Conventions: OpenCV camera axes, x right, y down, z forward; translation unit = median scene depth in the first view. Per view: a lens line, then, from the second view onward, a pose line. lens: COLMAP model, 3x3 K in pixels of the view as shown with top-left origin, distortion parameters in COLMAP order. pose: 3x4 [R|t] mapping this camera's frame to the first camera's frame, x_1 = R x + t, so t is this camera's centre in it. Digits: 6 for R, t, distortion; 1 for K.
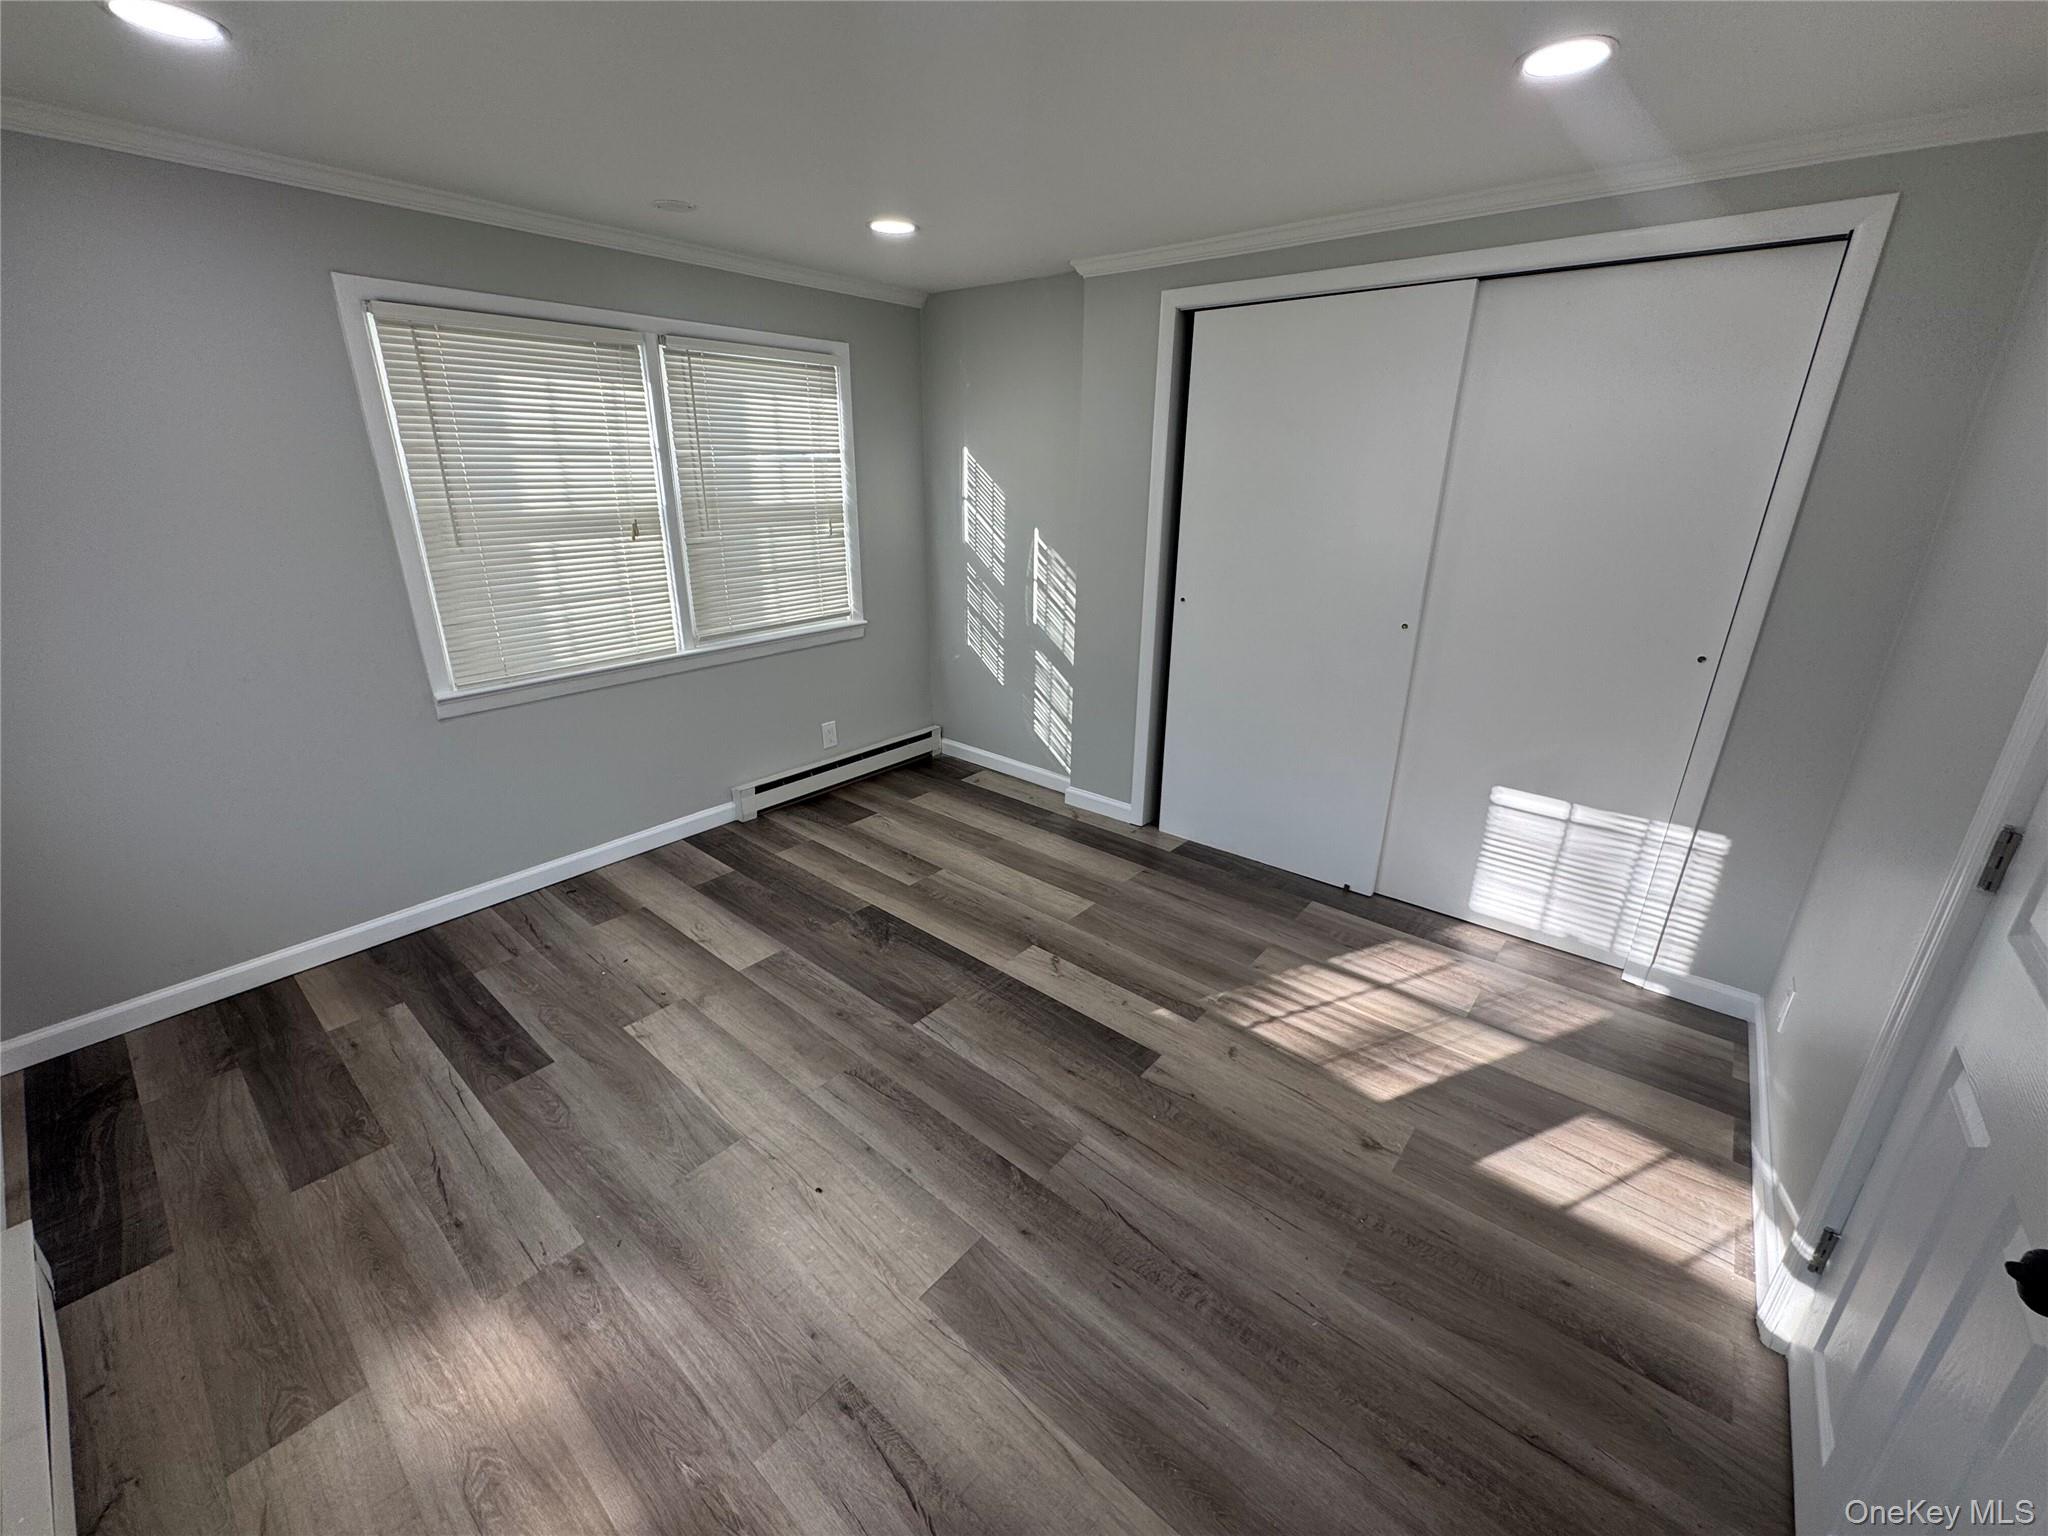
lens RADIAL K [[818.8, 0, 1022.0], [0, 818.8, 762.0], [0, 0, 1]] dist [0.002146, -0.000350]
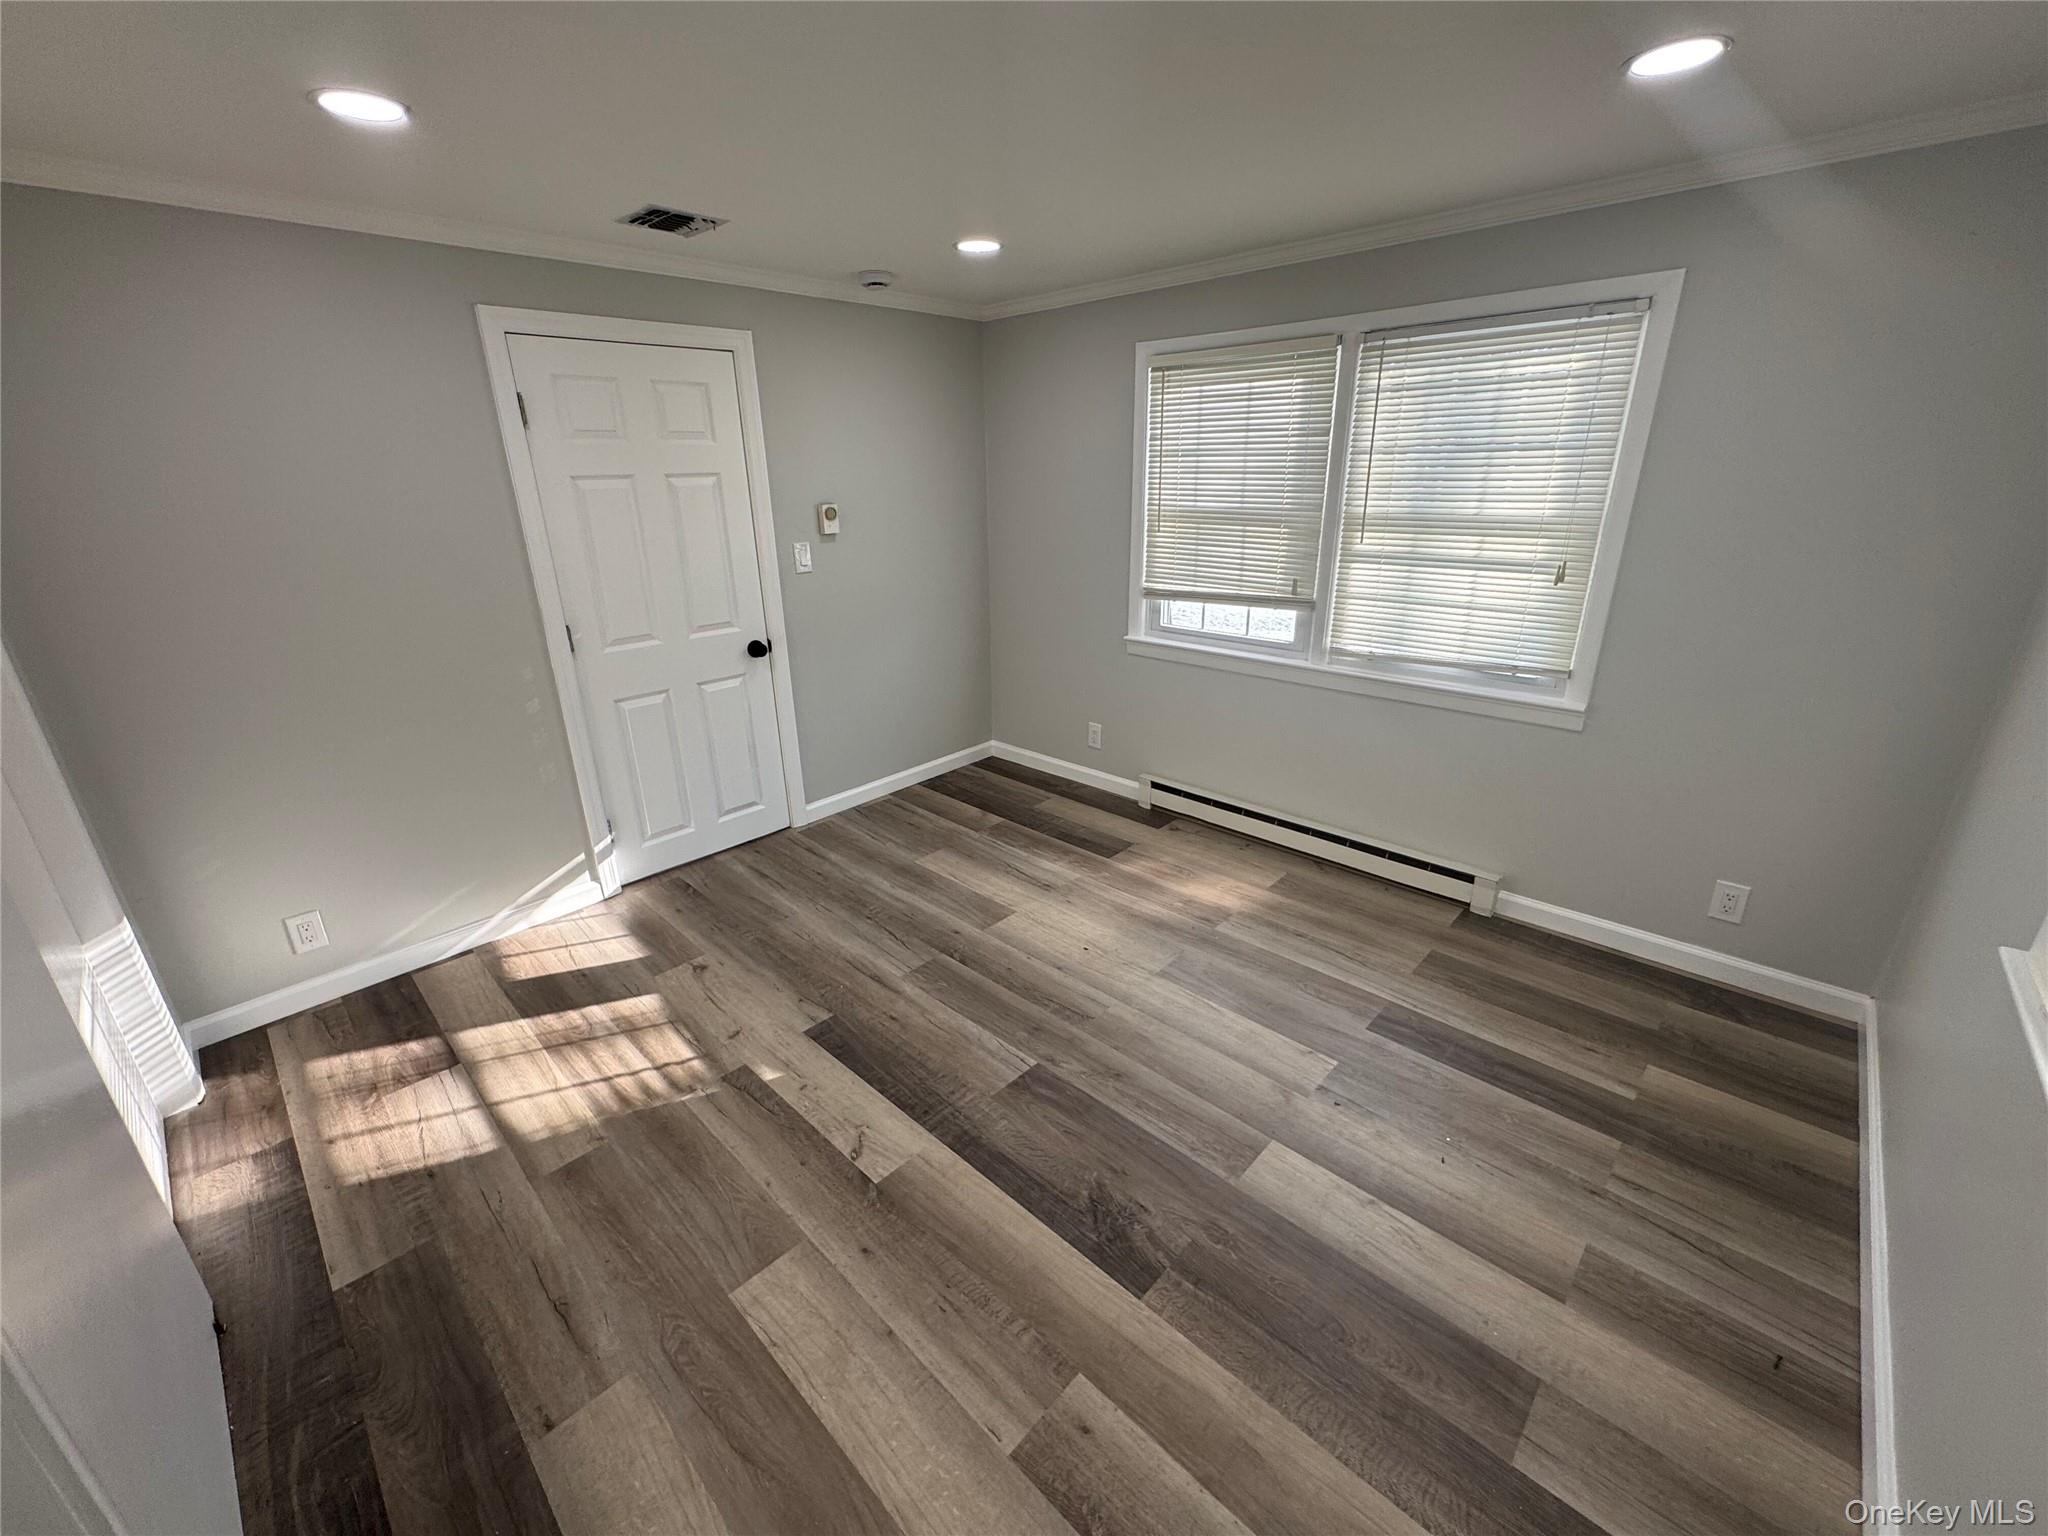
lens RADIAL K [[818.8, 0, 1017.9], [0, 818.8, 762.0], [0, 0, 1]] dist [0.002146, -0.000350]
pose [[-0.997371, -0.012369, 0.071395, -0.179693], [0.036376, 0.766690, 0.640986, -0.581300], [-0.062666, 0.641898, -0.764225, 1.556278]]
